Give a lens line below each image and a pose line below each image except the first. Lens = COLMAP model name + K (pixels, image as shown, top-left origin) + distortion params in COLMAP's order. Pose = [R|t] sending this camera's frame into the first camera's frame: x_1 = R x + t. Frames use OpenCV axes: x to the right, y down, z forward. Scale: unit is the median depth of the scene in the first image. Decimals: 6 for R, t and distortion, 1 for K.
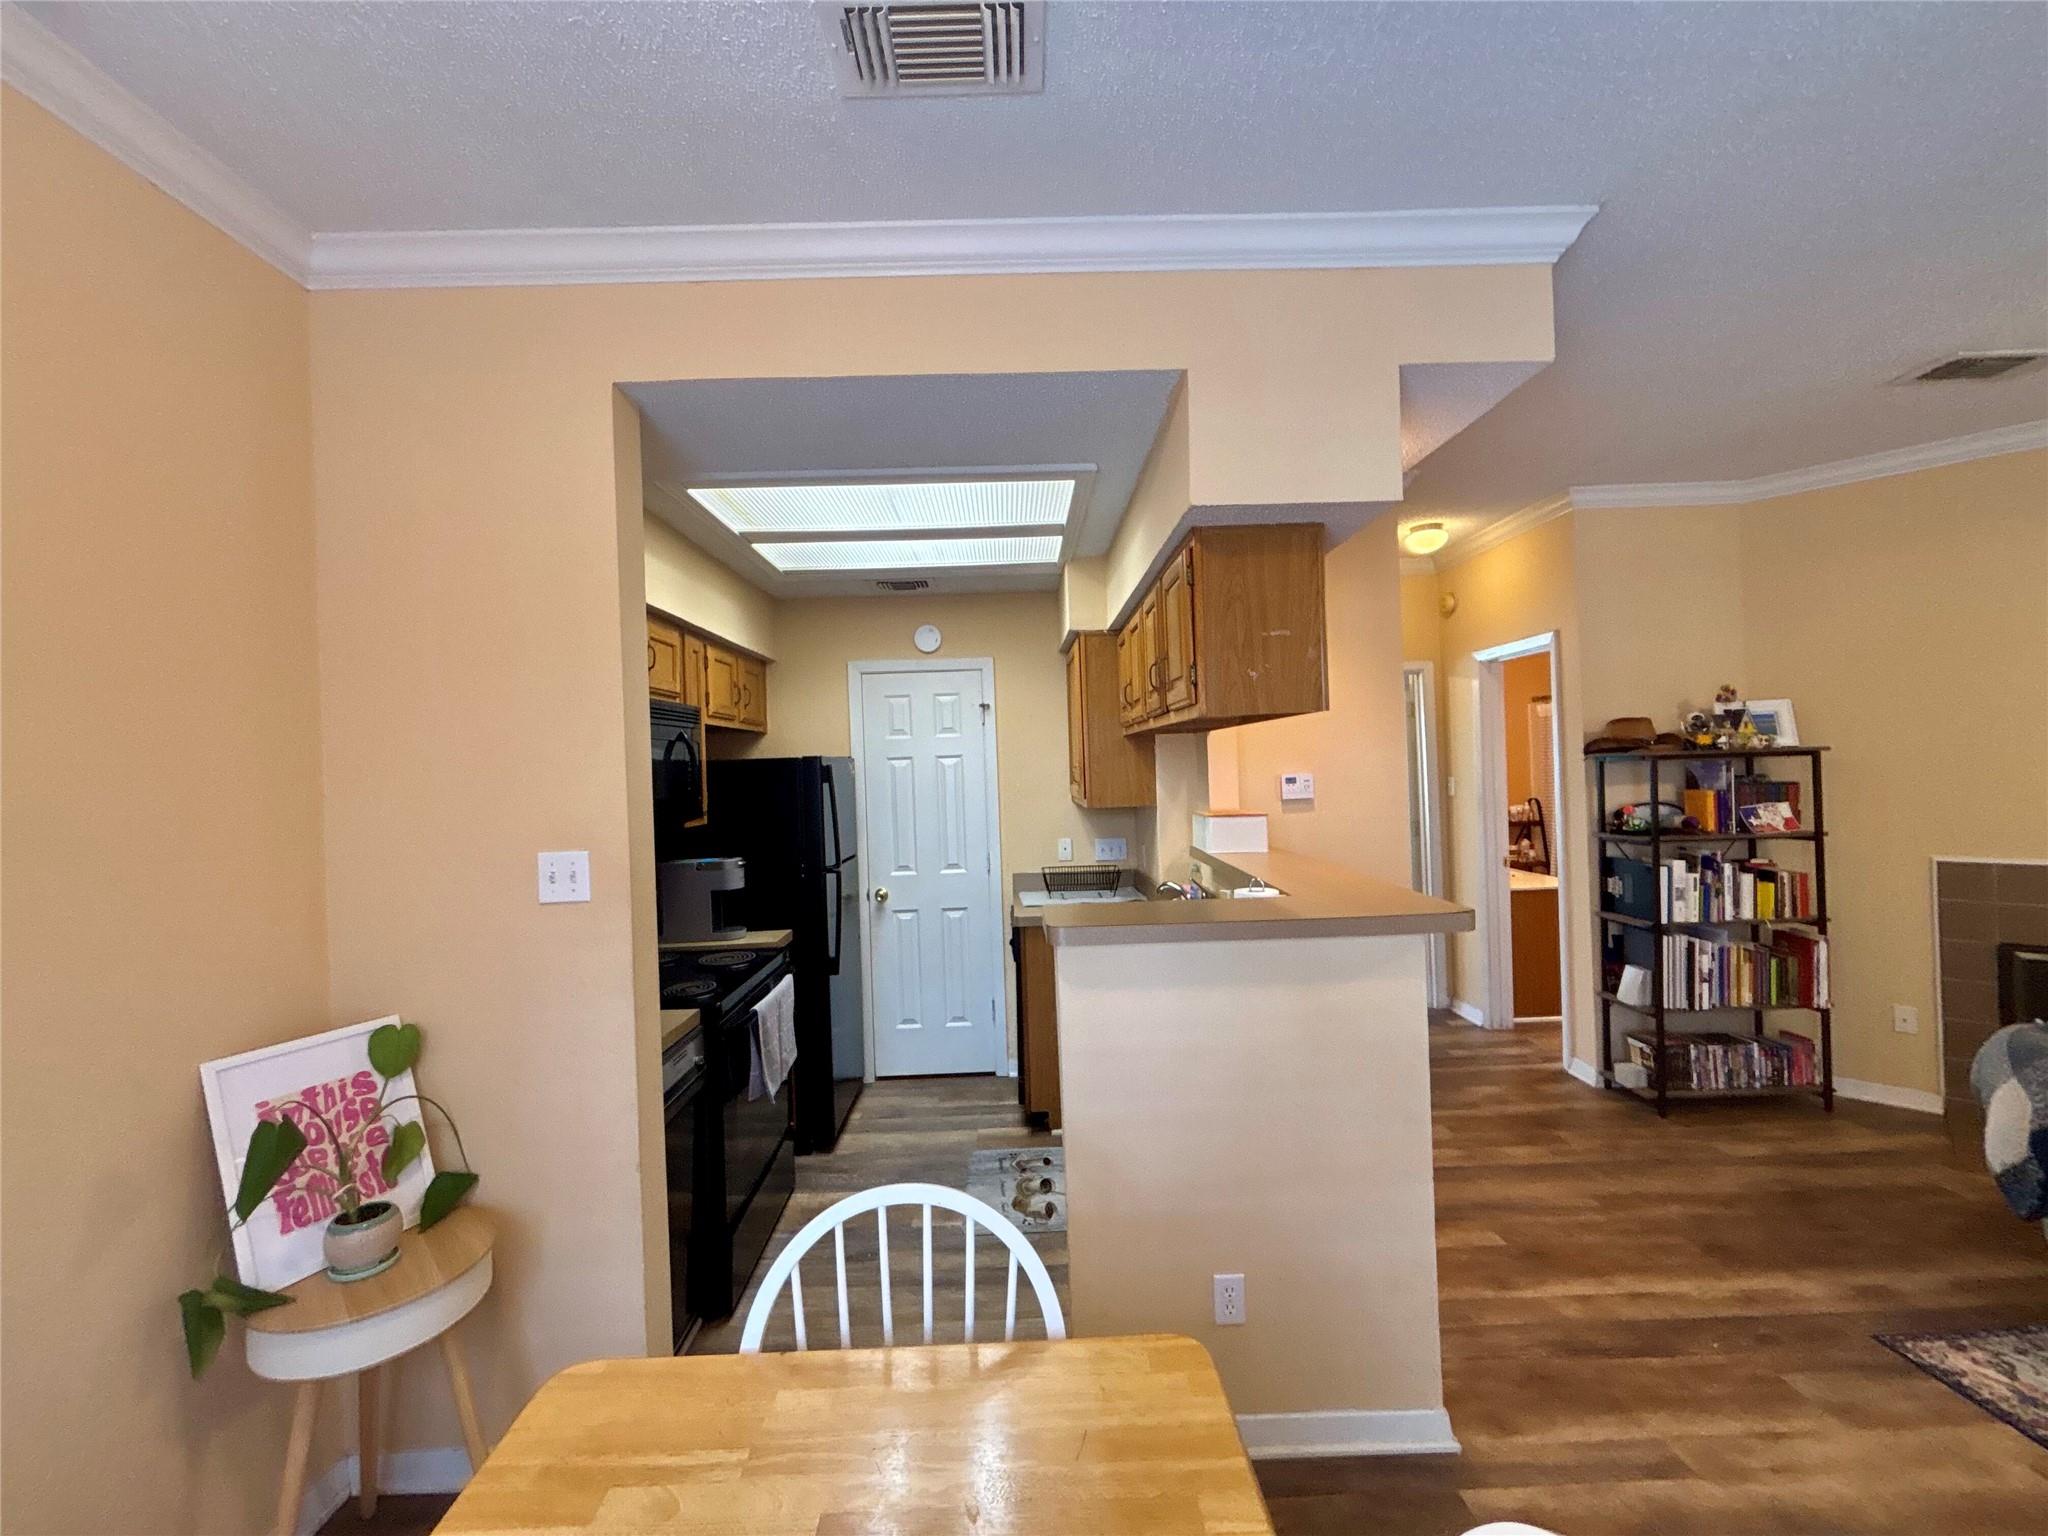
lens RADIAL K [[829.8, 0, 1024.0], [0, 829.8, 768.0], [0, 0, 1]] dist [0.000199, 0.000350]
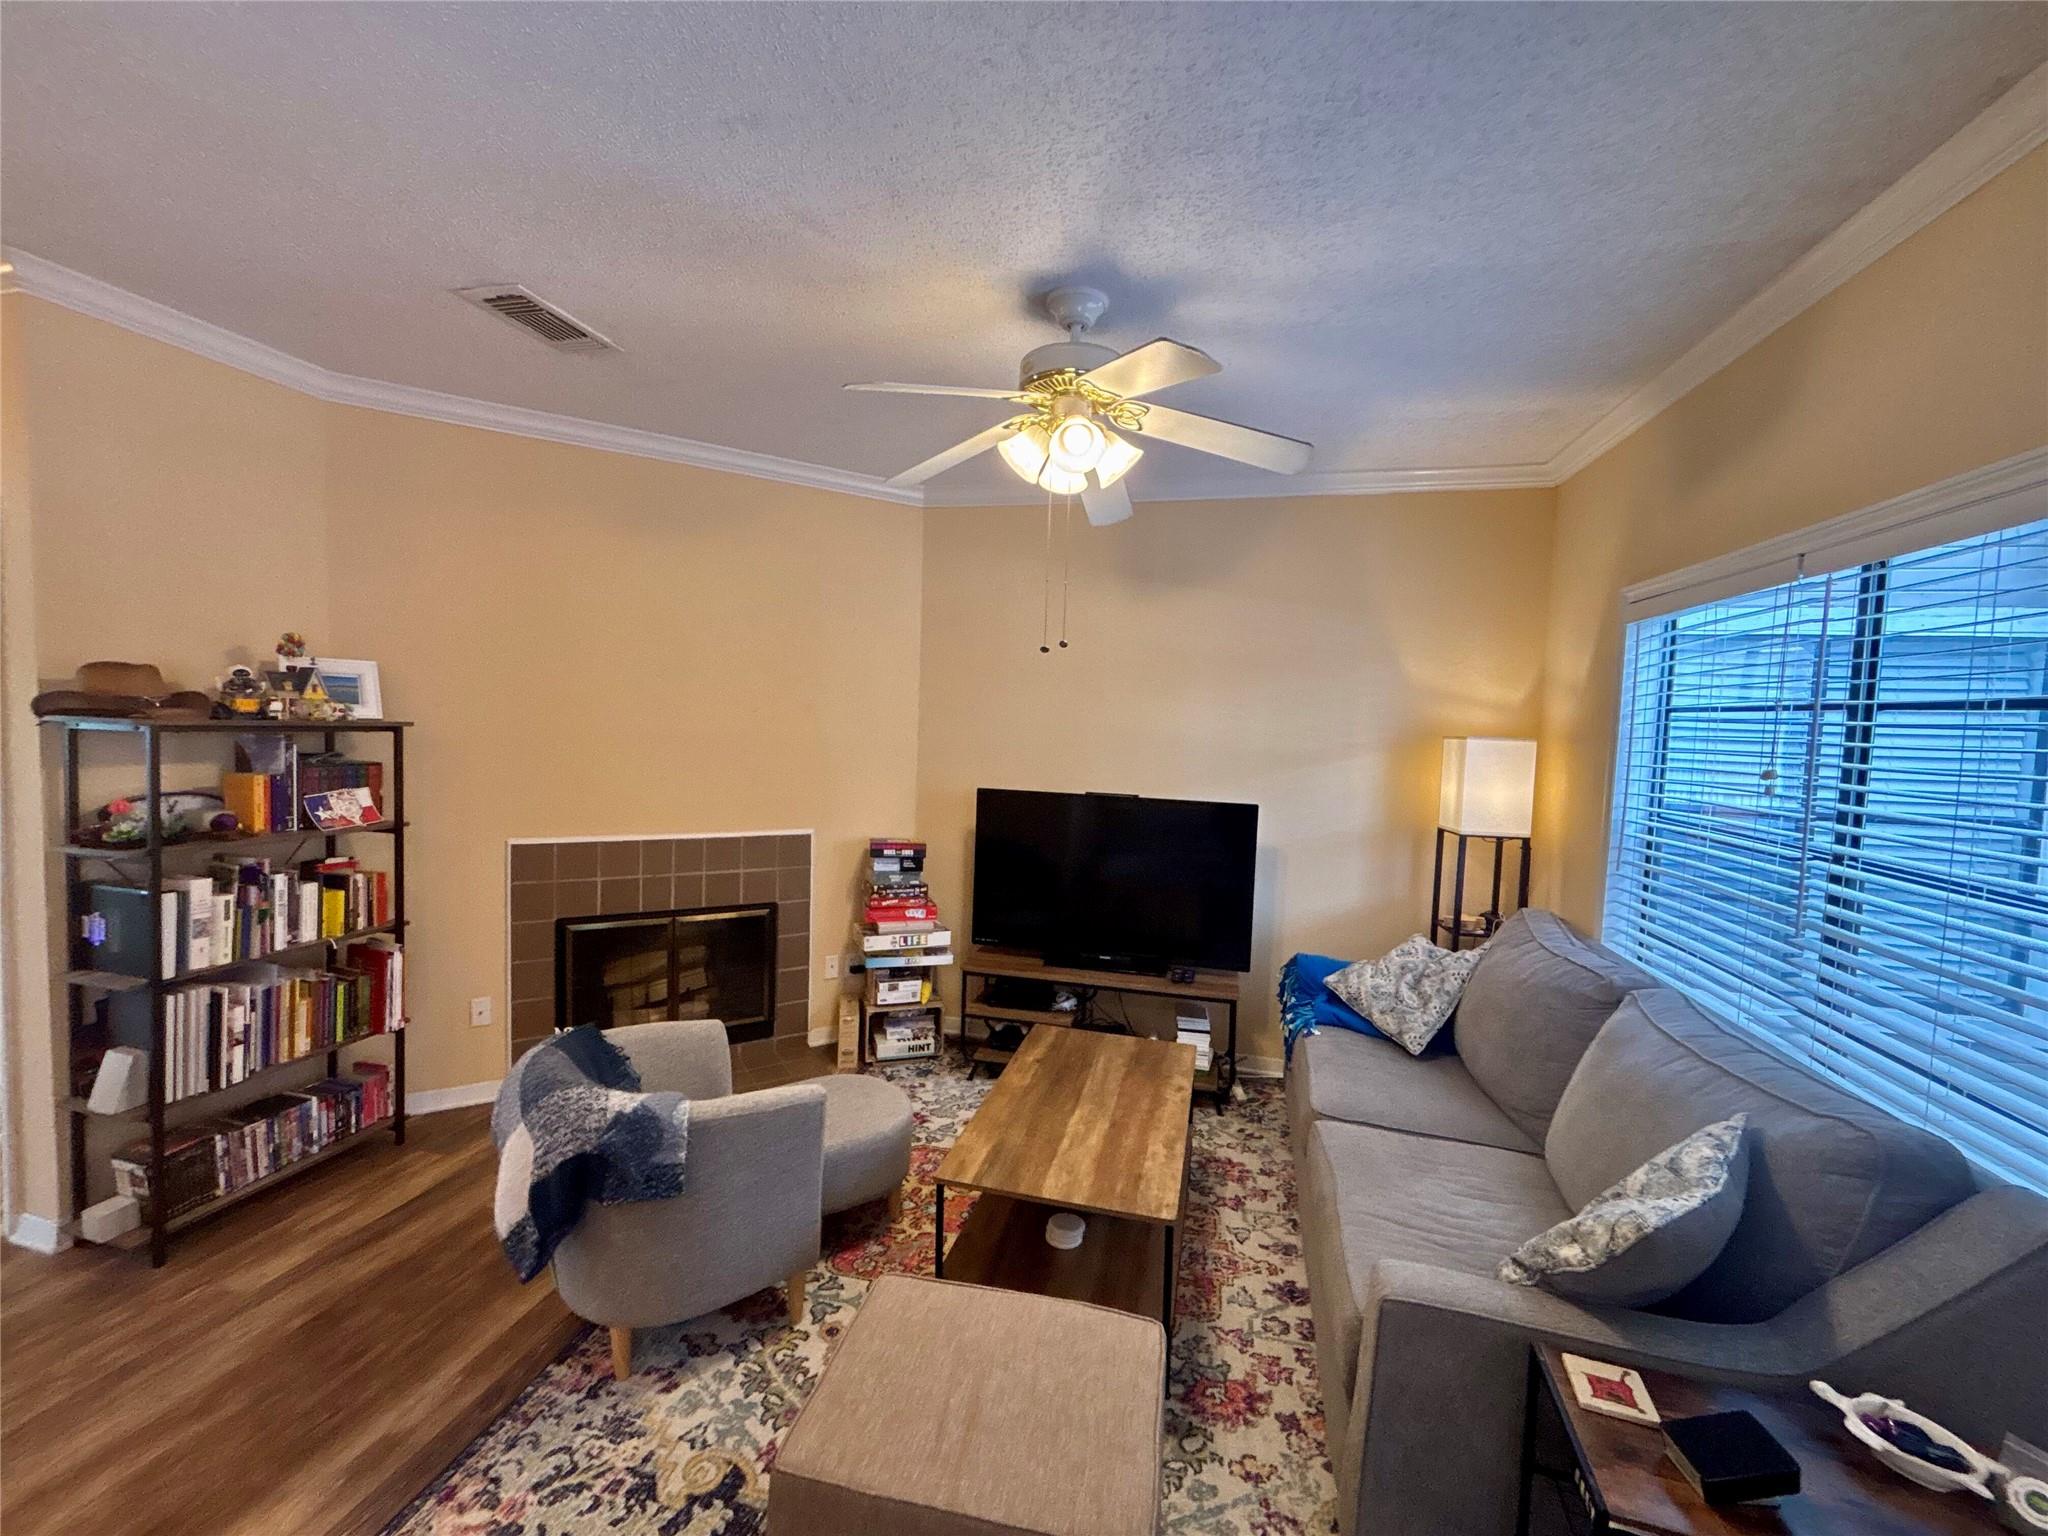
lens RADIAL K [[828.3, 0, 1013.0], [0, 828.3, 764.2], [0, 0, 1]] dist [0.002178, 0.000391]
pose [[0.254471, -0.009666, 0.967032, 0.296082], [-0.047225, 0.998633, 0.022409, -0.030305], [-0.965927, -0.051371, 0.253667, 0.182938]]
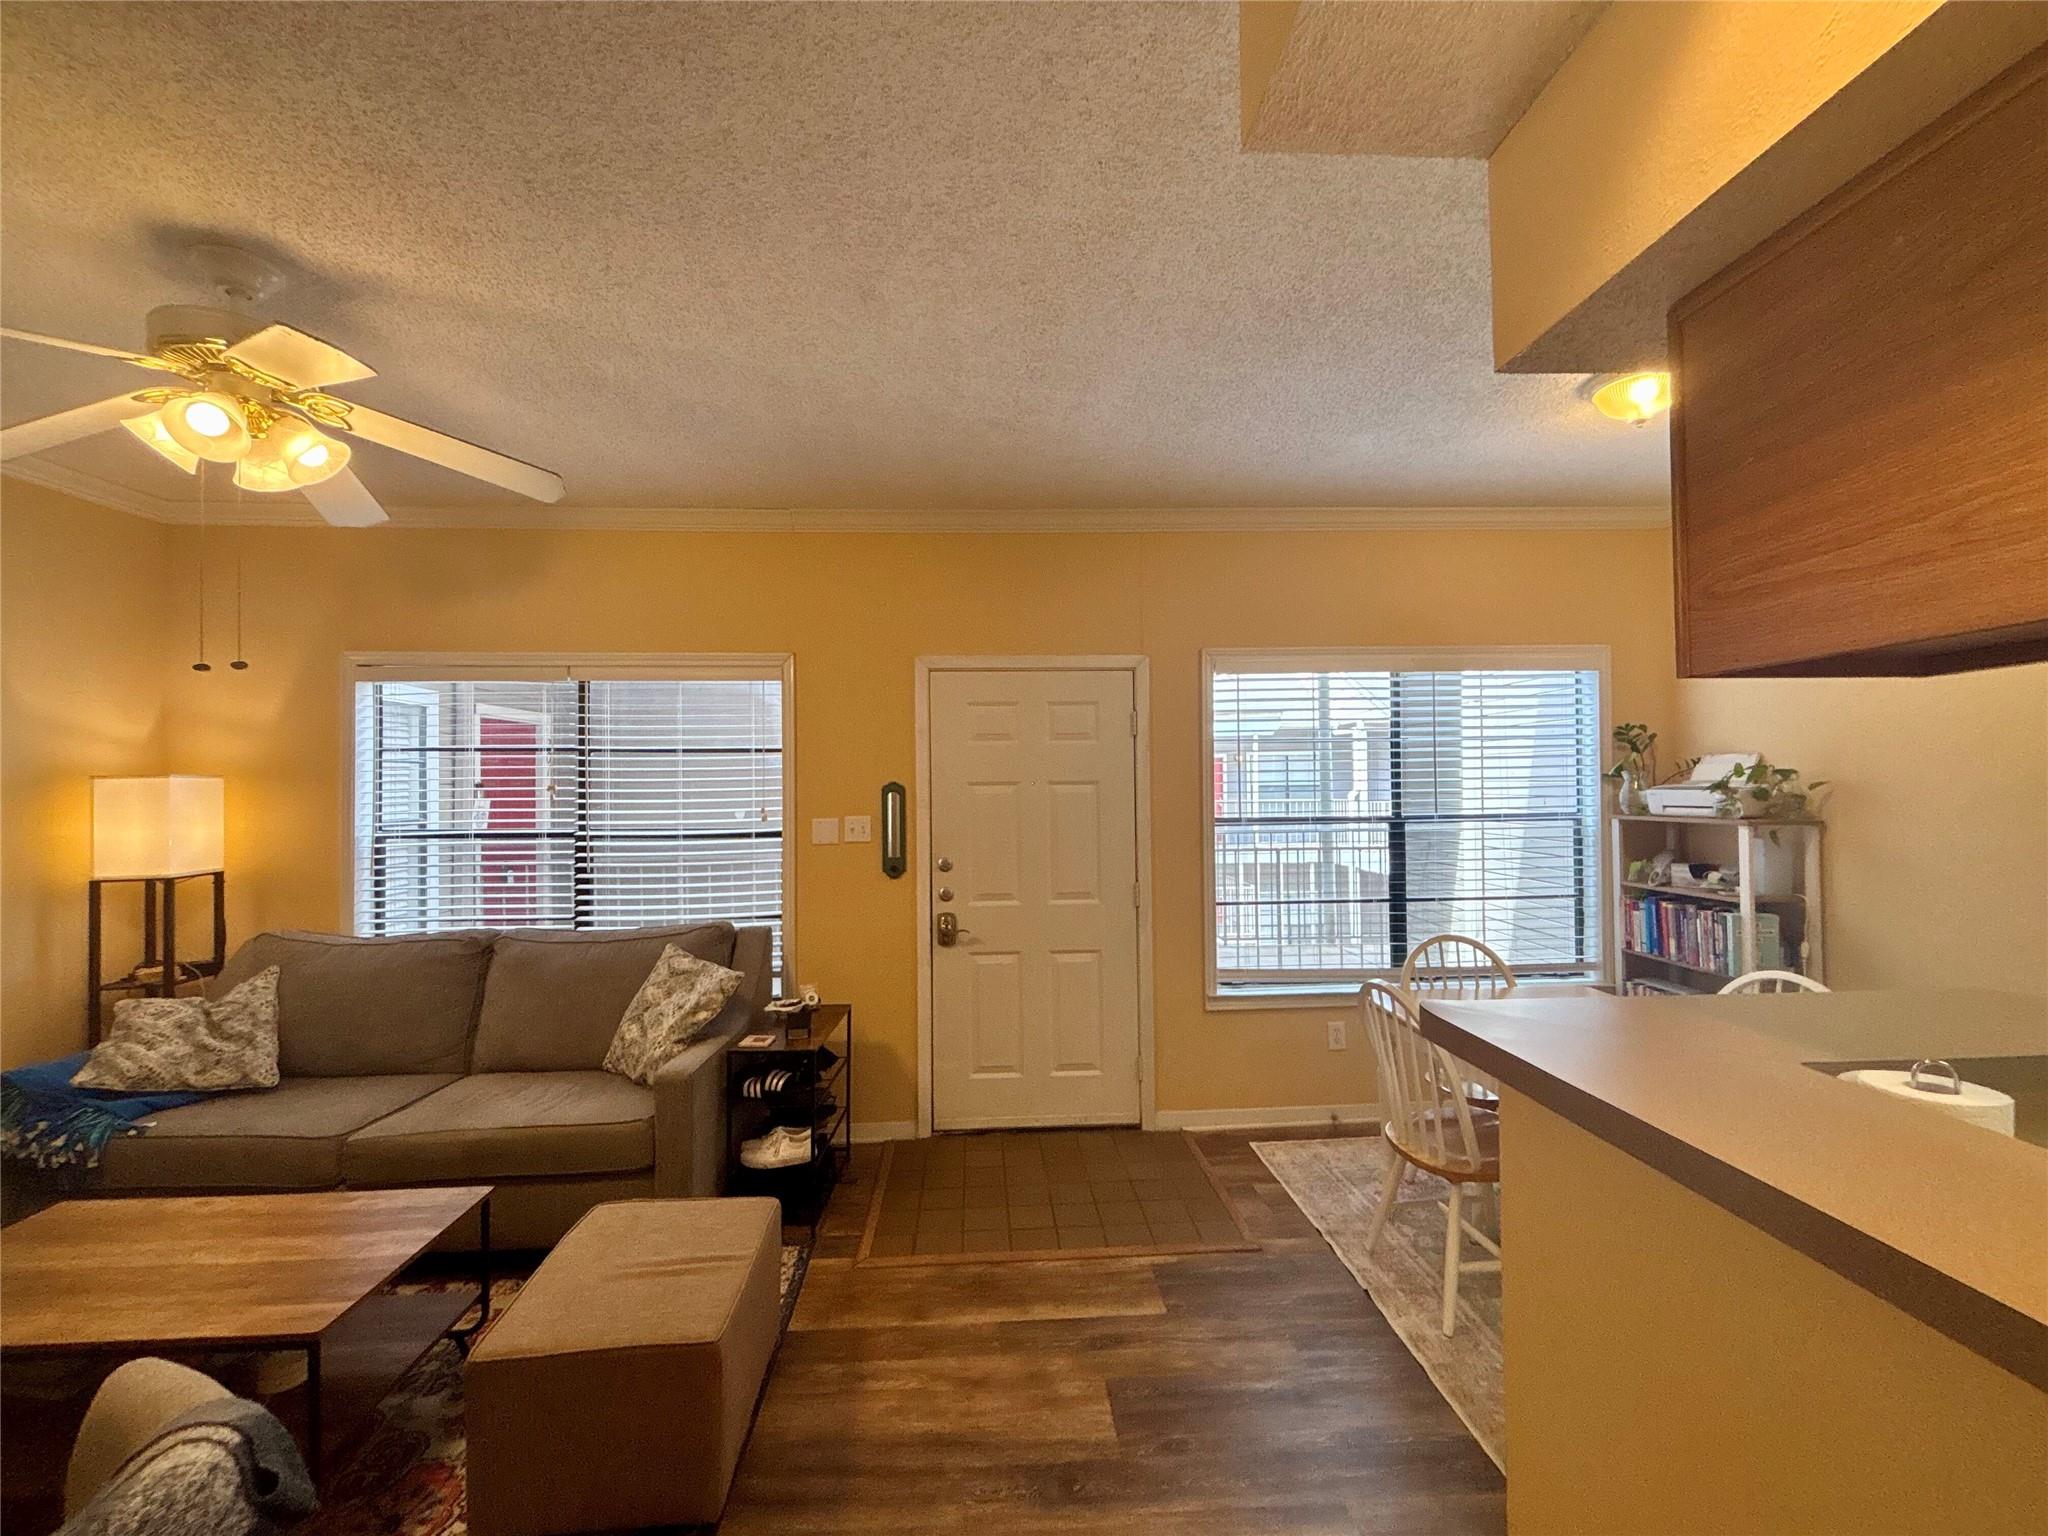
lens RADIAL K [[831.9, 0, 1026.4], [0, 831.9, 781.0], [0, 0, 1]] dist [-0.002219, -0.000083]
pose [[-0.997931, 0.042292, -0.048421, 0.459511], [0.042734, 0.999053, -0.008132, -0.011402], [0.048032, -0.010184, -0.998794, 0.864457]]
